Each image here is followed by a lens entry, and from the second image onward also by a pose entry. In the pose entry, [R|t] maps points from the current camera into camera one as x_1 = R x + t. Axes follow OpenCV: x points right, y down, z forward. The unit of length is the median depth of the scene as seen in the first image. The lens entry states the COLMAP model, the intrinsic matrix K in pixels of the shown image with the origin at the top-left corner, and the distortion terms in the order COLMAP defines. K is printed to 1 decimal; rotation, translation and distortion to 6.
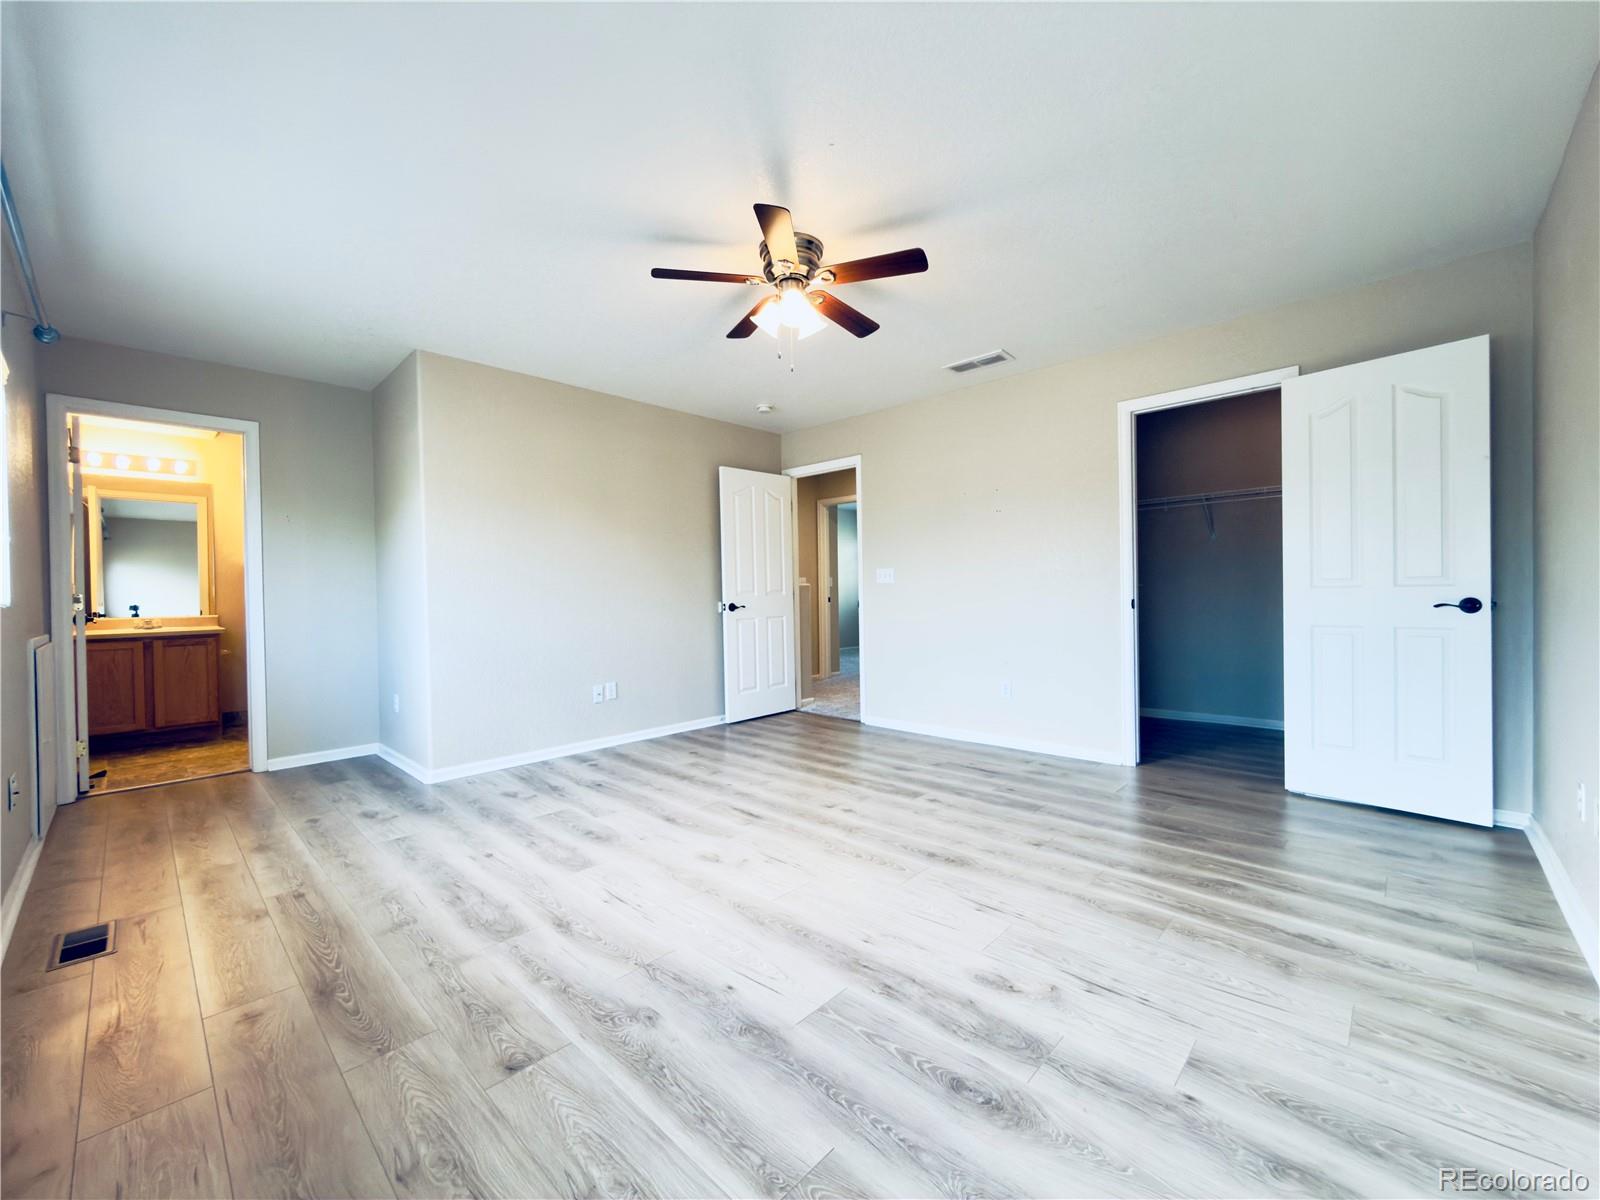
lens RADIAL K [[639.3, 0, 794.4], [0, 639.3, 596.4], [0, 0, 1]] dist [-0.009207, -0.000041]
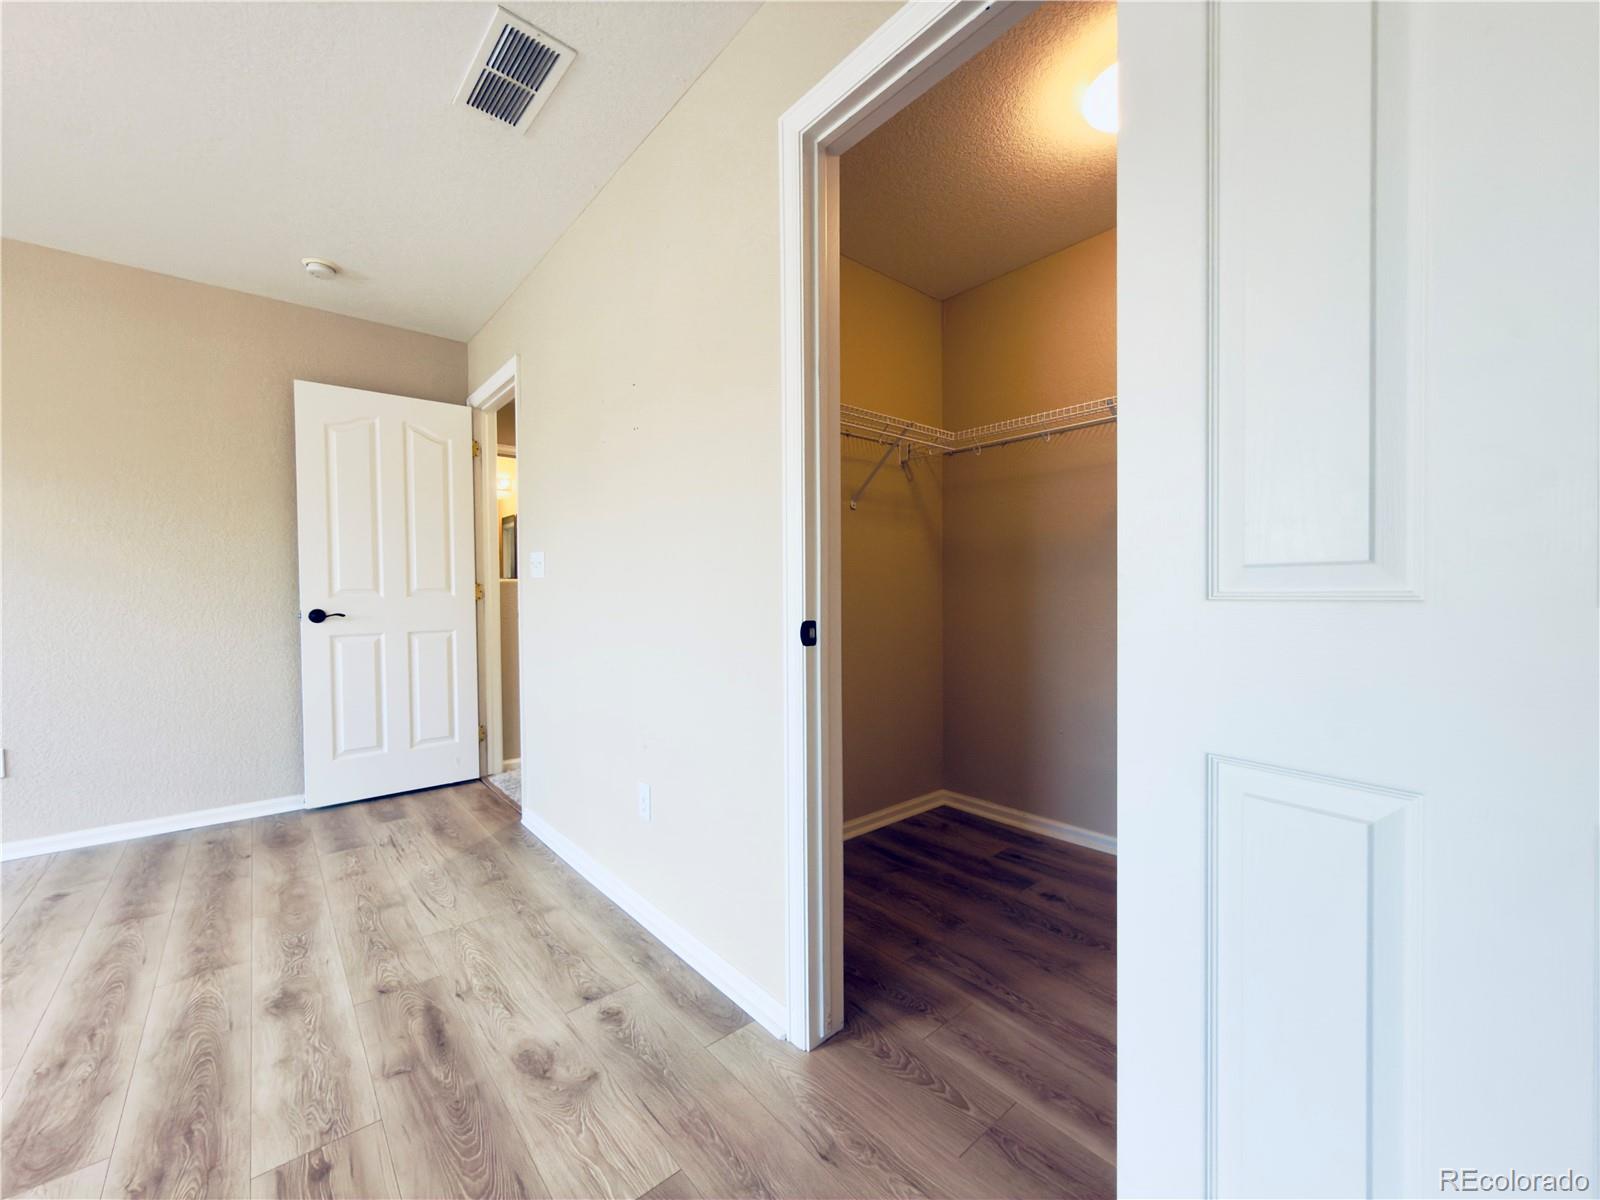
lens RADIAL K [[639.3, 0, 806.5], [0, 639.3, 597.5], [0, 0, 1]] dist [-0.009207, -0.000041]
pose [[0.995946, 0.010587, -0.089325, 0.413217], [-0.009981, 0.999924, 0.007228, -0.009169], [0.089394, -0.006307, 0.995976, 0.449022]]
